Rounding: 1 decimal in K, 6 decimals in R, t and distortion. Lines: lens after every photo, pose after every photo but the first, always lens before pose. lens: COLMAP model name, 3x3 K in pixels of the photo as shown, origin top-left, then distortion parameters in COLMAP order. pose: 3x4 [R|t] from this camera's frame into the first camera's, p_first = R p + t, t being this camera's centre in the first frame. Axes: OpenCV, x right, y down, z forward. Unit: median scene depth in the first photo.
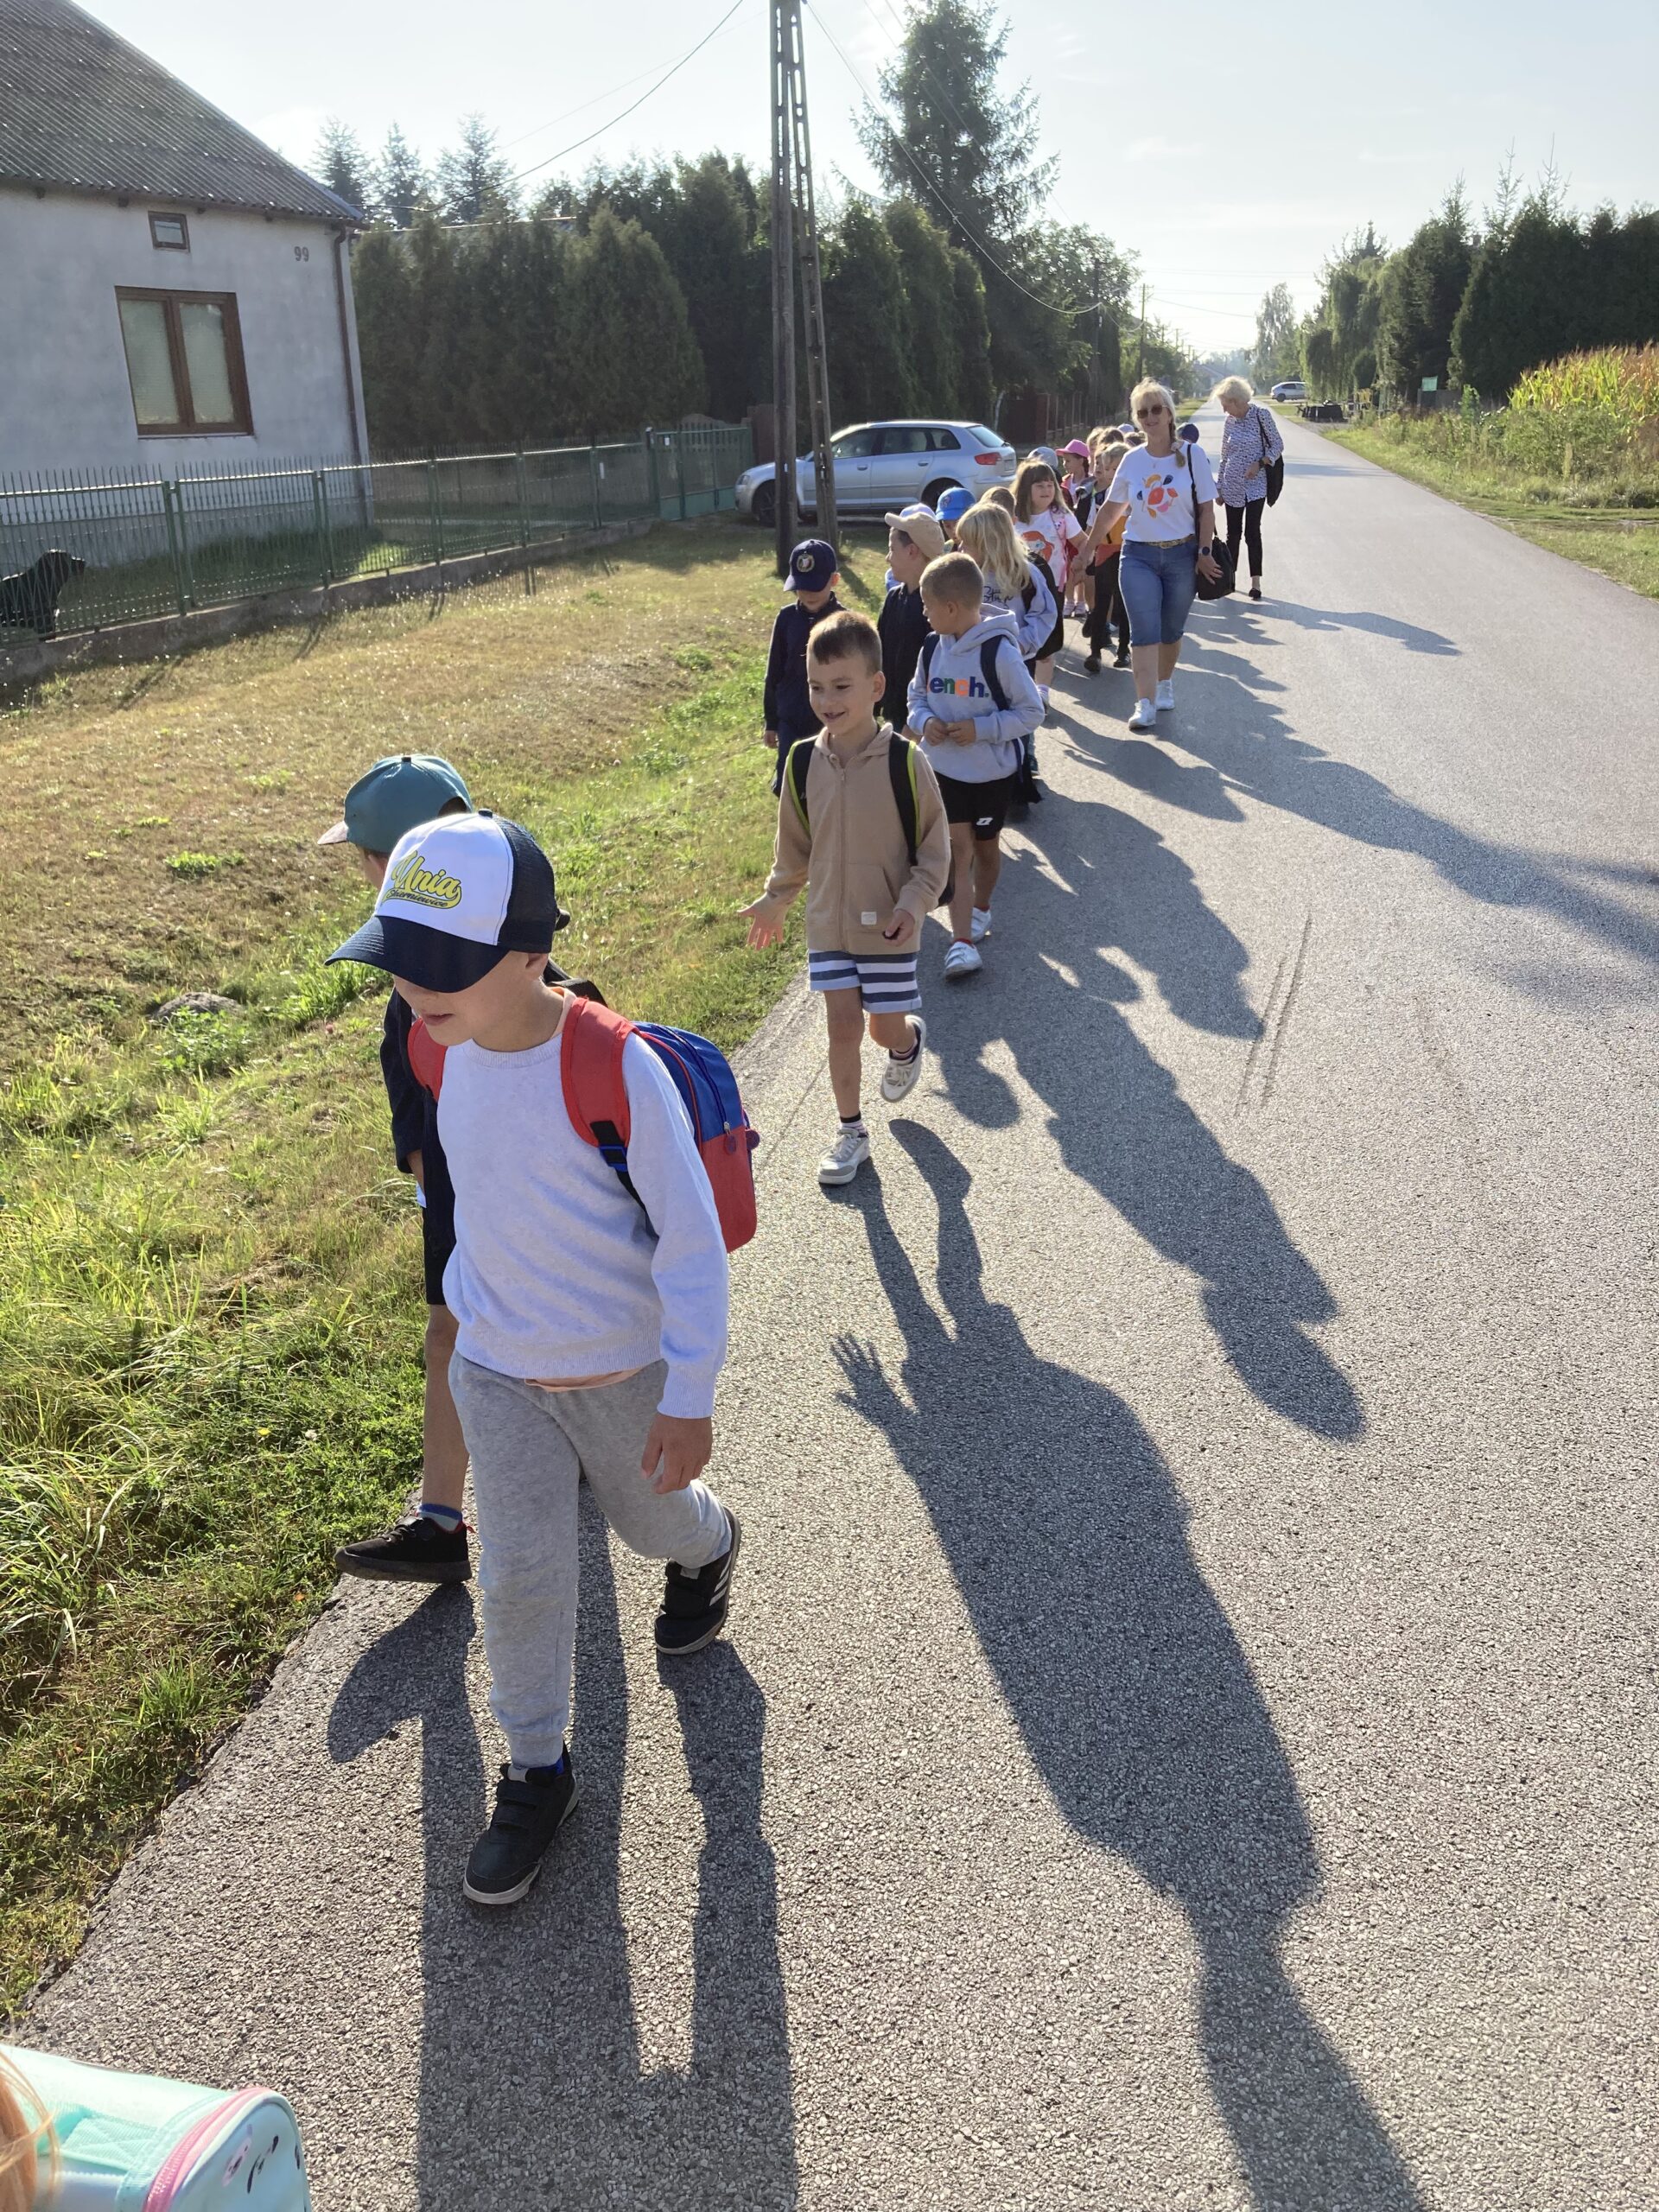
lens RADIAL K [[1809.4, 0, 816.1], [0, 1809.4, 1105.9], [0, 0, 1]] dist [-0.016030, 0.050832]
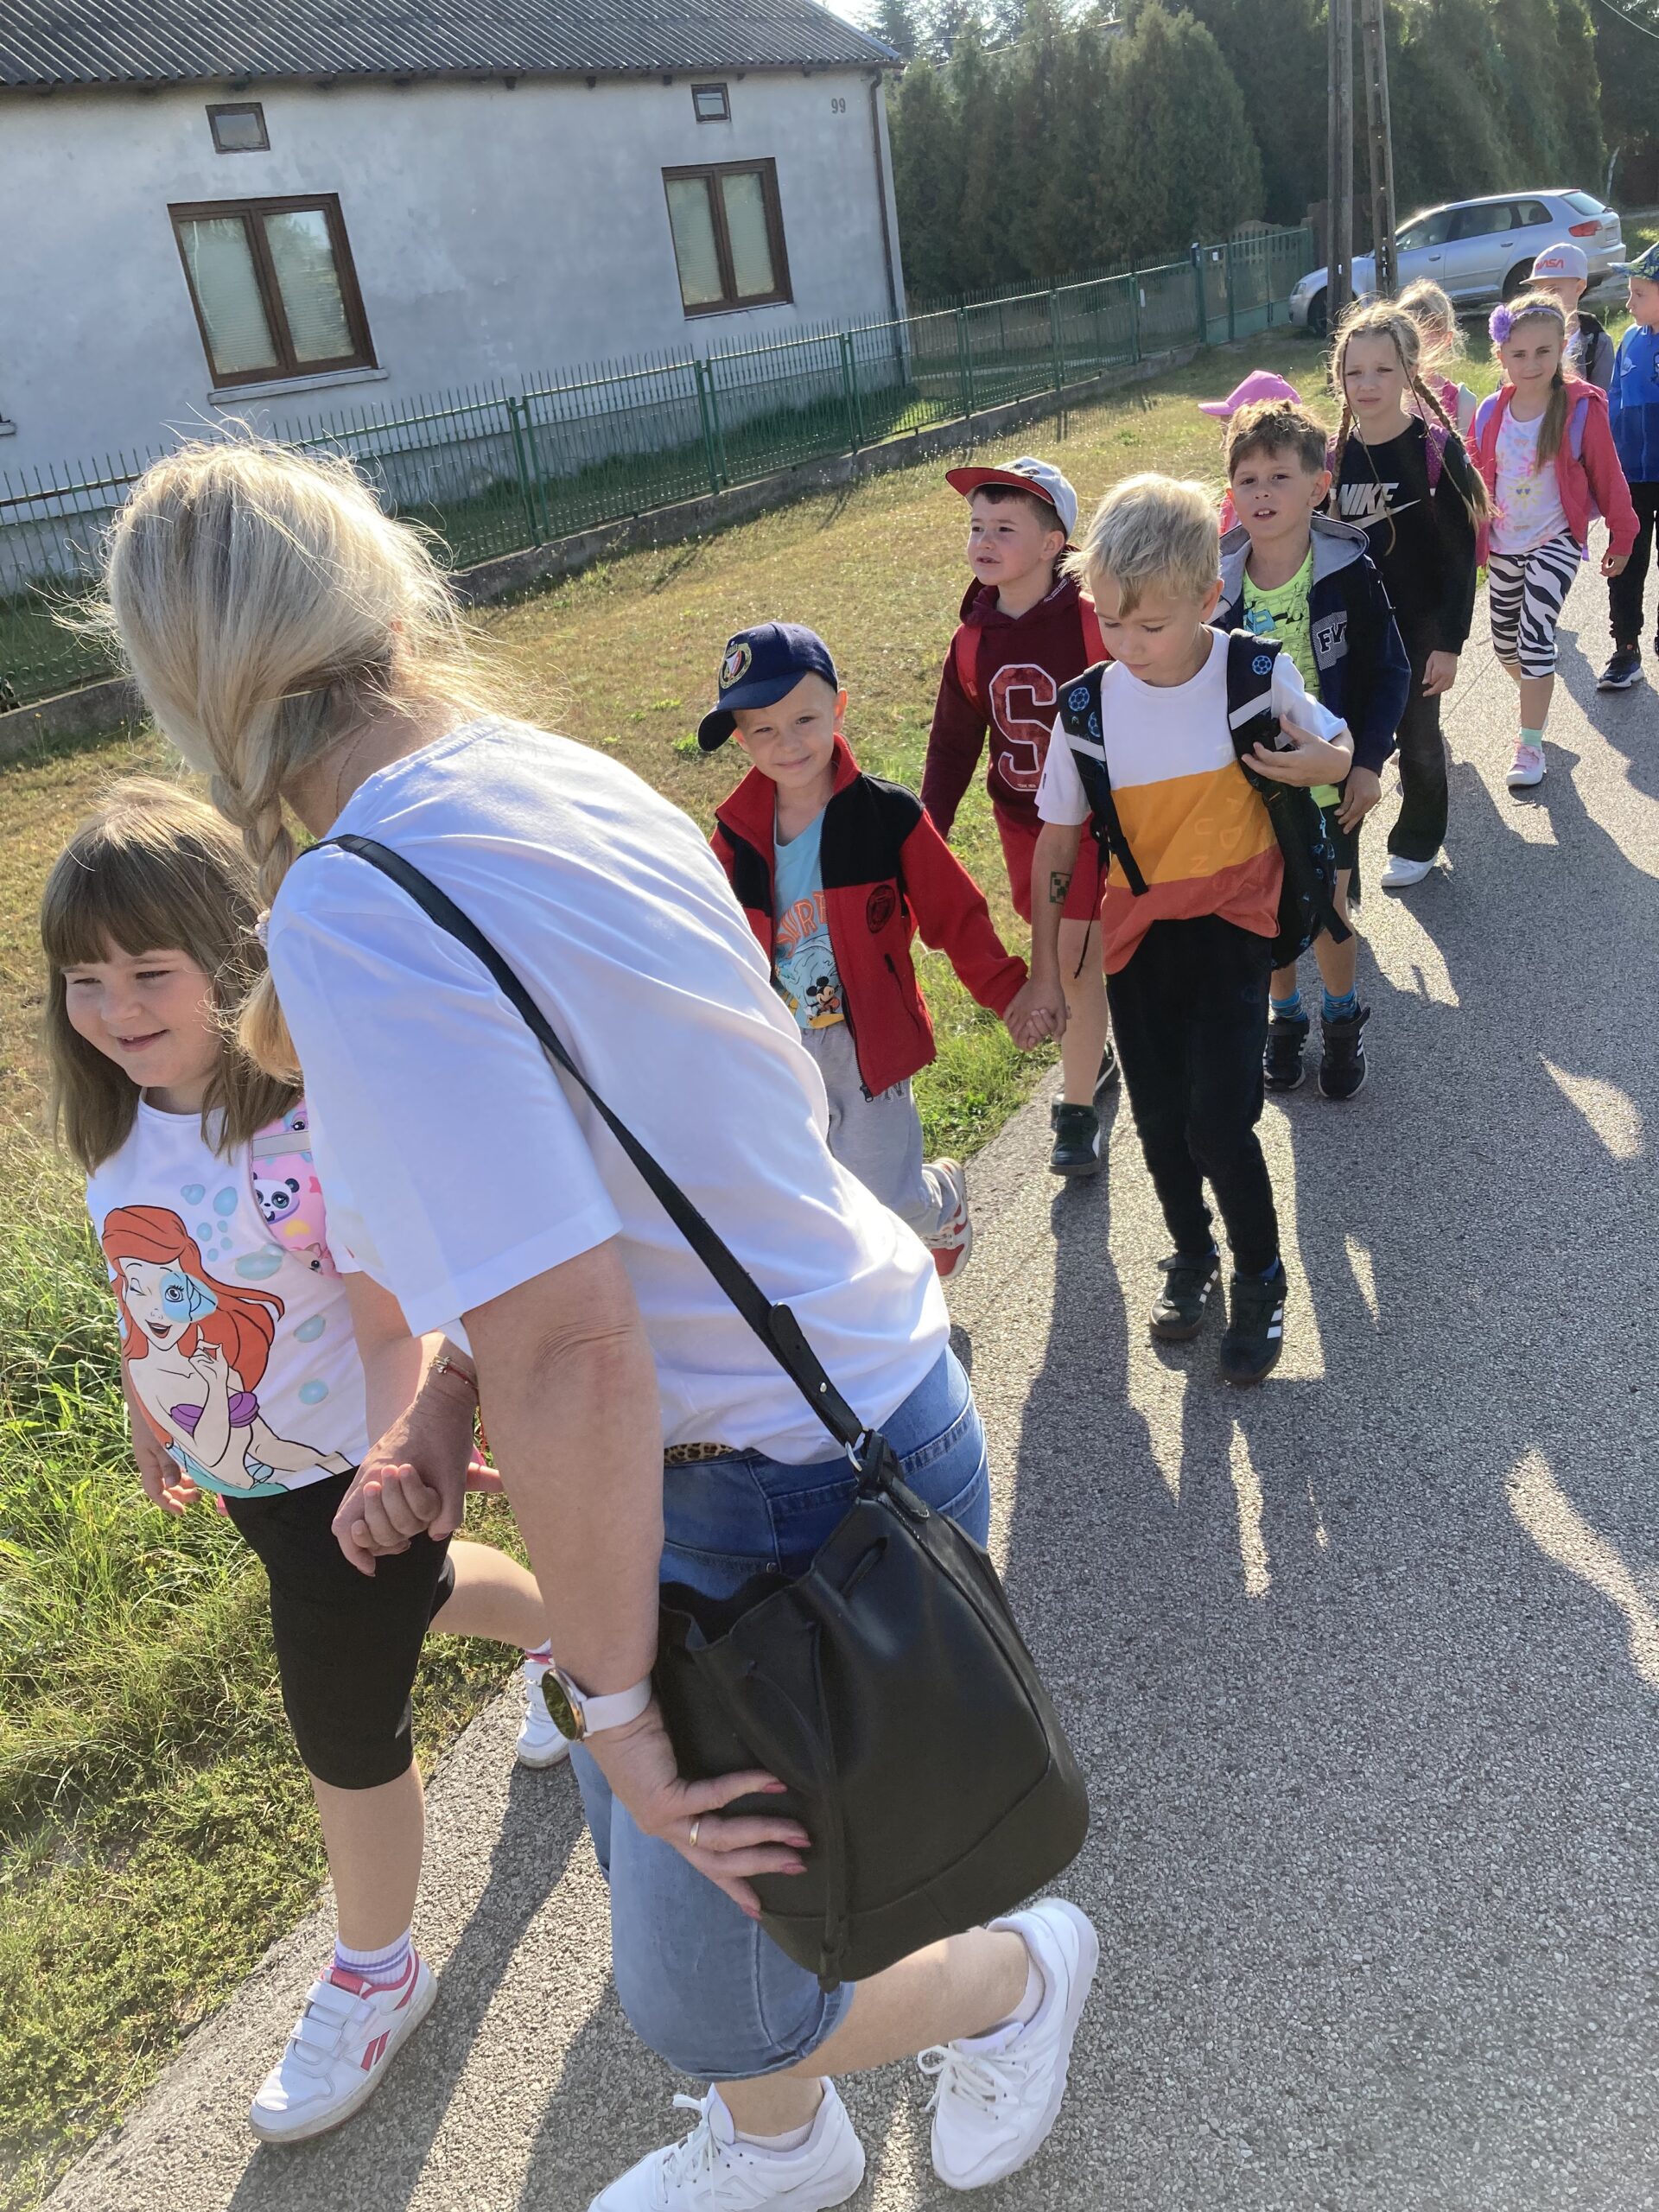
lens RADIAL K [[1800.7, 0, 814.1], [0, 1800.7, 1138.5], [0, 0, 1]] dist [0.005906, 0.015083]
pose [[0.953871, 0.022169, -0.299397, 0.013436], [0.006301, 0.995572, 0.093793, -0.002310], [0.300150, -0.091353, 0.949507, 0.008809]]
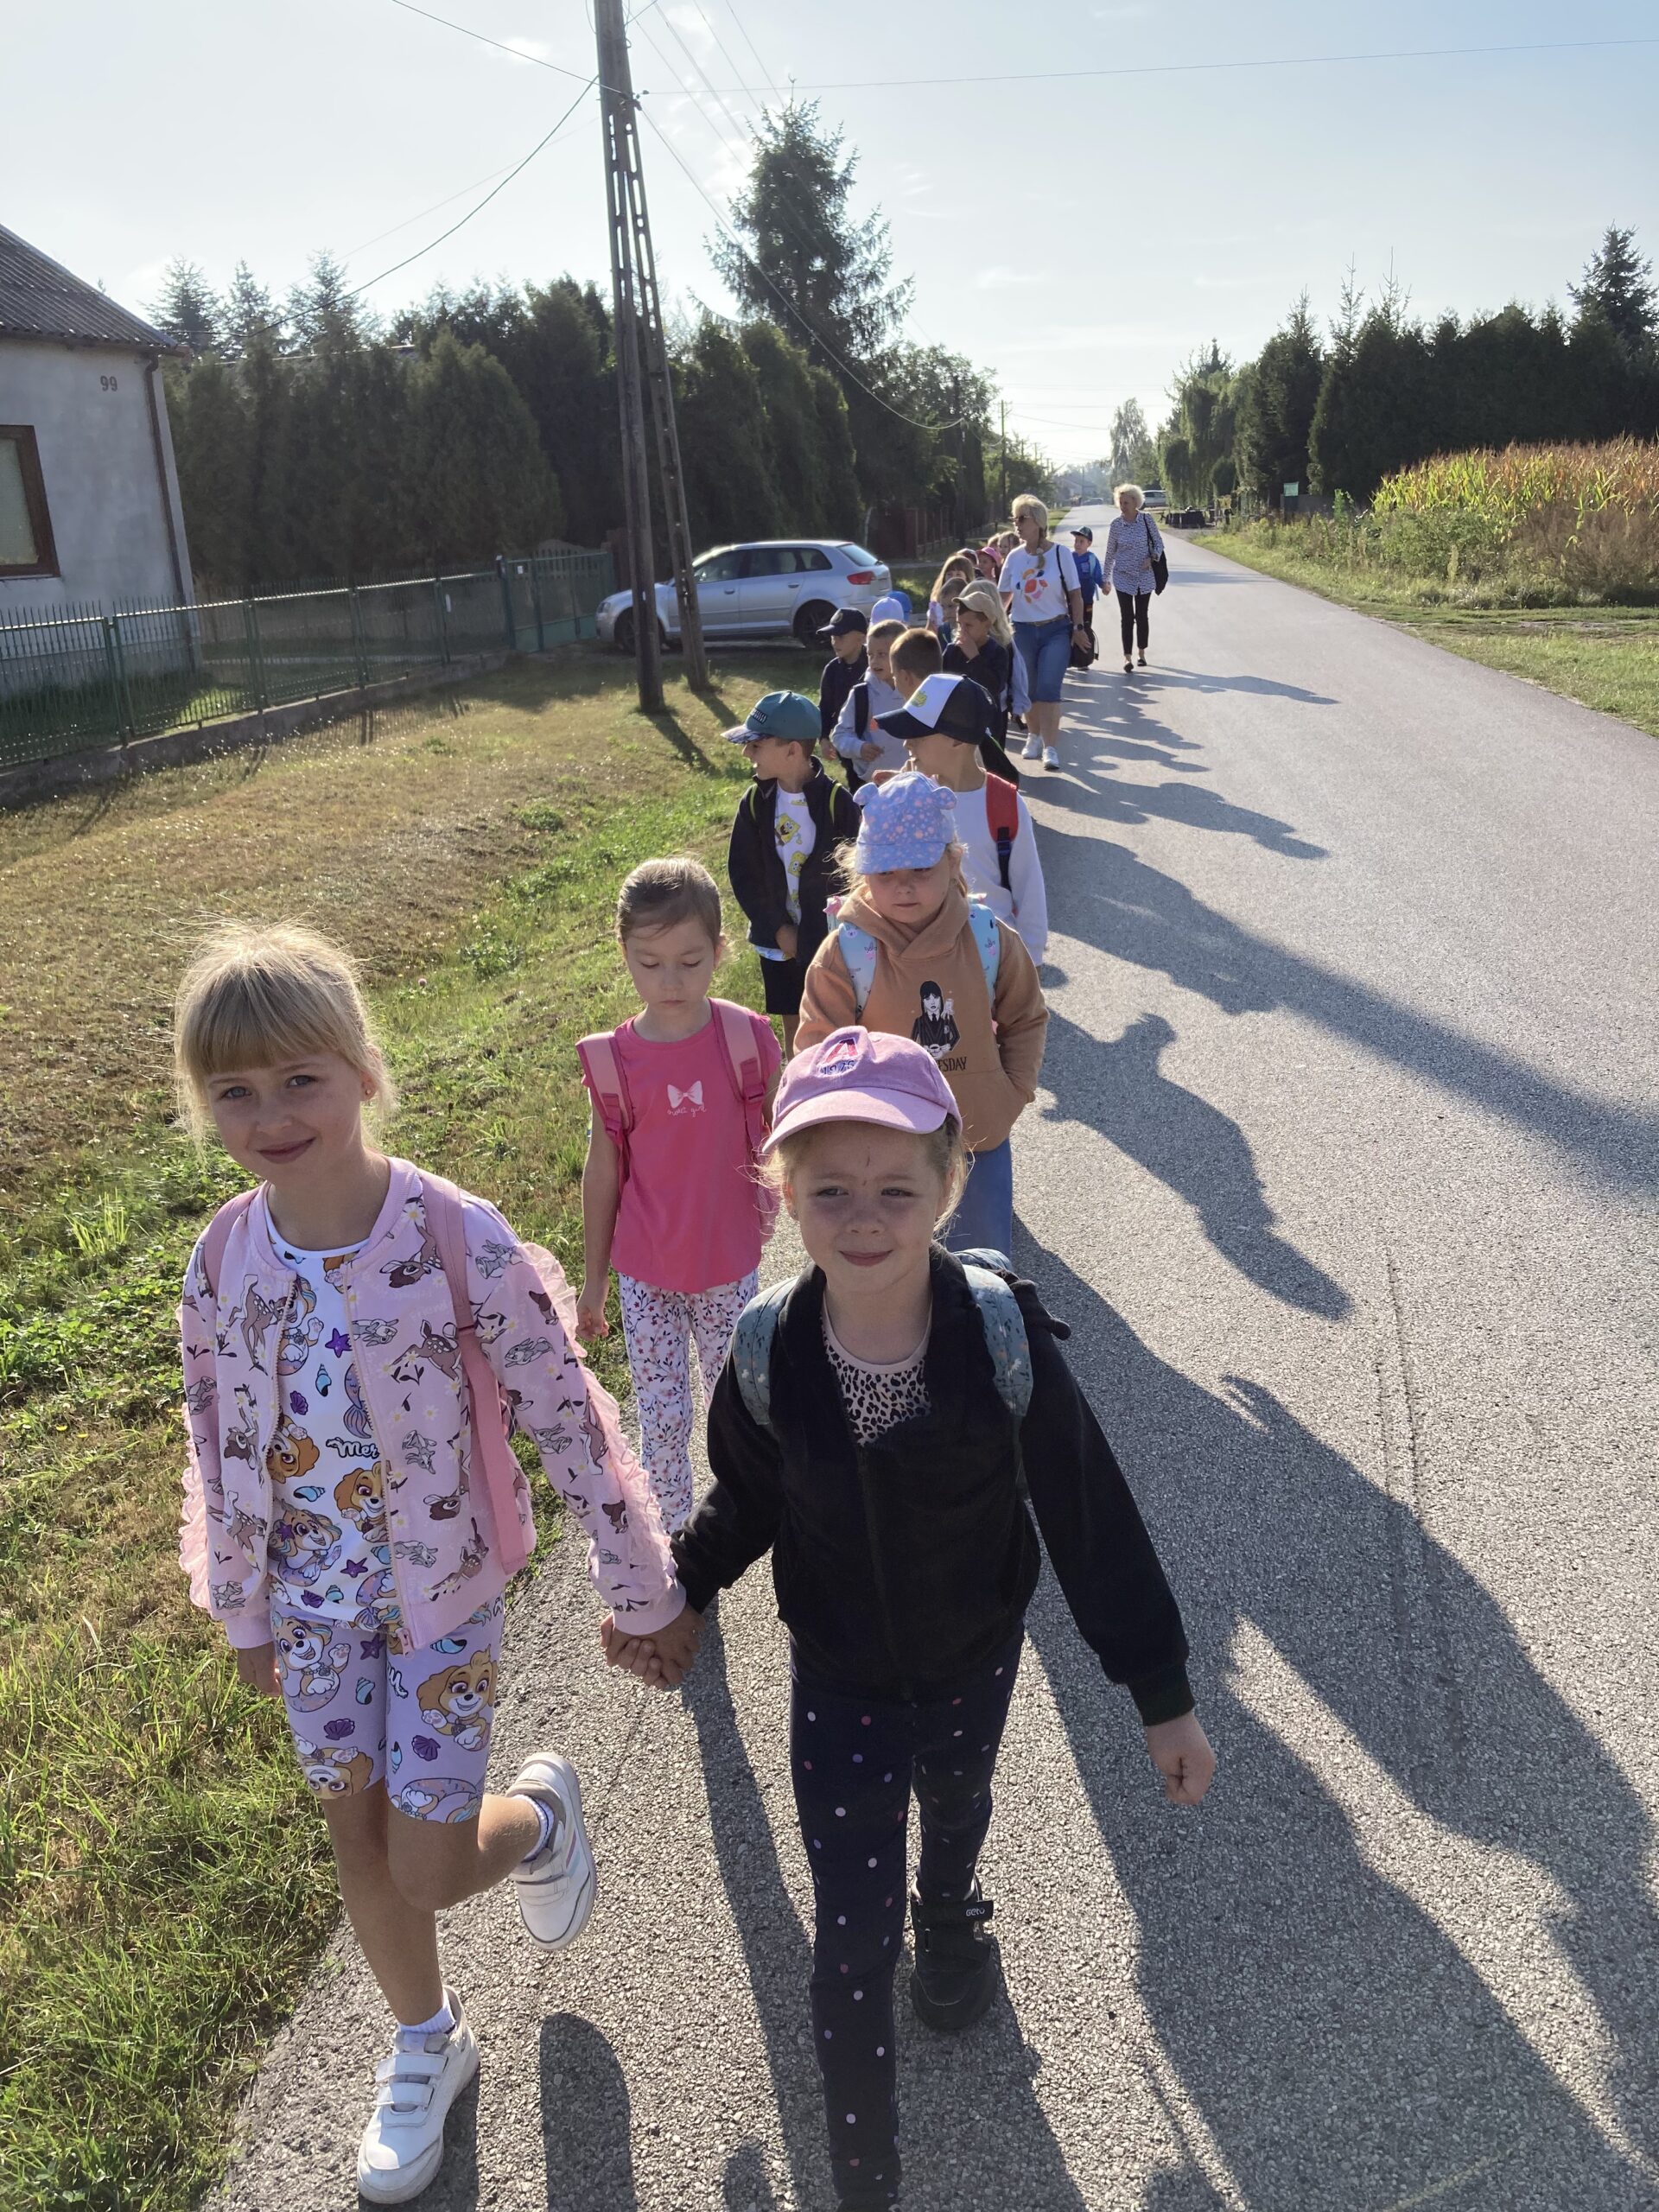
lens RADIAL K [[1815.4, 0, 848.2], [0, 1815.4, 1082.8], [0, 0, 1]] dist [0.000576, 0.025812]
pose [[0.996071, -0.050857, 0.072505, 0.007307], [0.055885, 0.996044, -0.069091, -0.037999], [-0.068705, 0.072872, 0.994972, 0.094589]]
